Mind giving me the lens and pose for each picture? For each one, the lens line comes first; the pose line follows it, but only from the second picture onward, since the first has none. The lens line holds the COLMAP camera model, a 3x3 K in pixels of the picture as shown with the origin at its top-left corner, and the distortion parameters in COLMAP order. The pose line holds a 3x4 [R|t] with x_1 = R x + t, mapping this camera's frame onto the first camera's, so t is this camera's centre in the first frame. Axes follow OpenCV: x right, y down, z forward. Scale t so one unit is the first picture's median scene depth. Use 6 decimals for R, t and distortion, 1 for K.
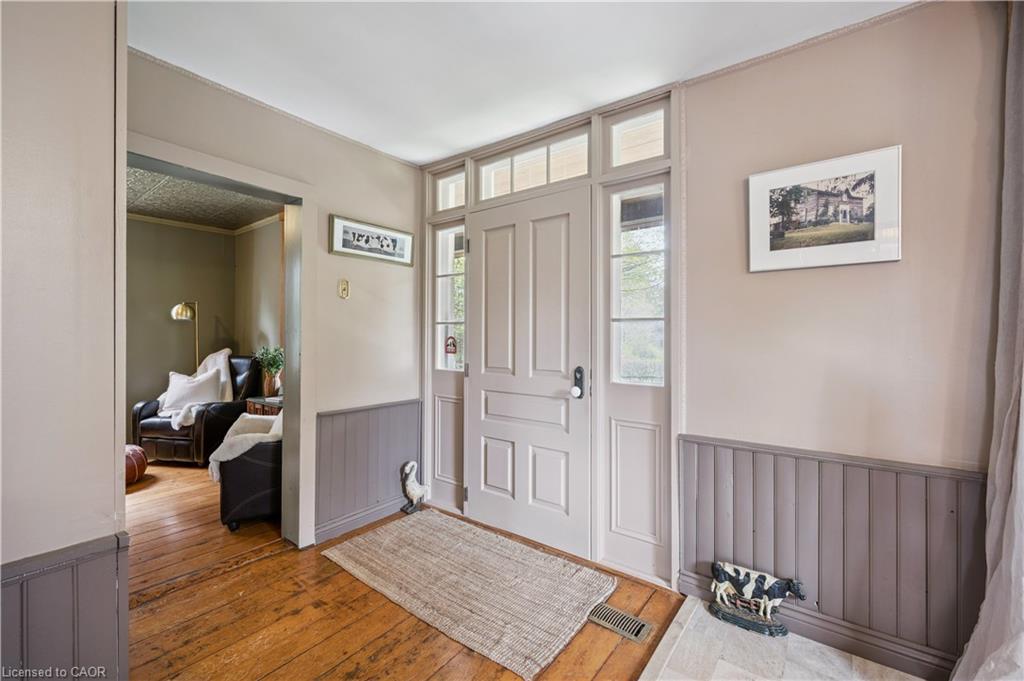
lens RADIAL K [[424.6, 0, 511.4], [0, 424.6, 337.8], [0, 0, 1]] dist [-0.001902, -0.000228]
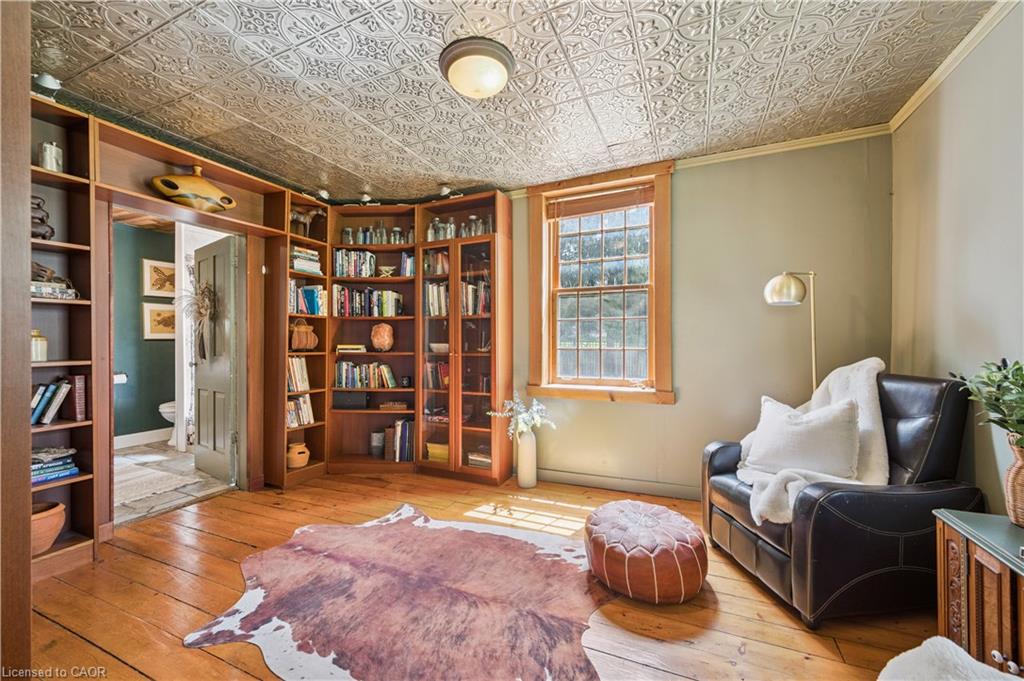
lens RADIAL K [[403.5, 0, 516.3], [0, 403.5, 339.8], [0, 0, 1]] dist [0.000137, -0.000069]
pose [[0.236933, -0.004722, -0.971514, -0.353921], [0.005085, 0.999981, -0.003621, 0.005205], [0.971513, -0.004083, 0.236953, 0.546281]]
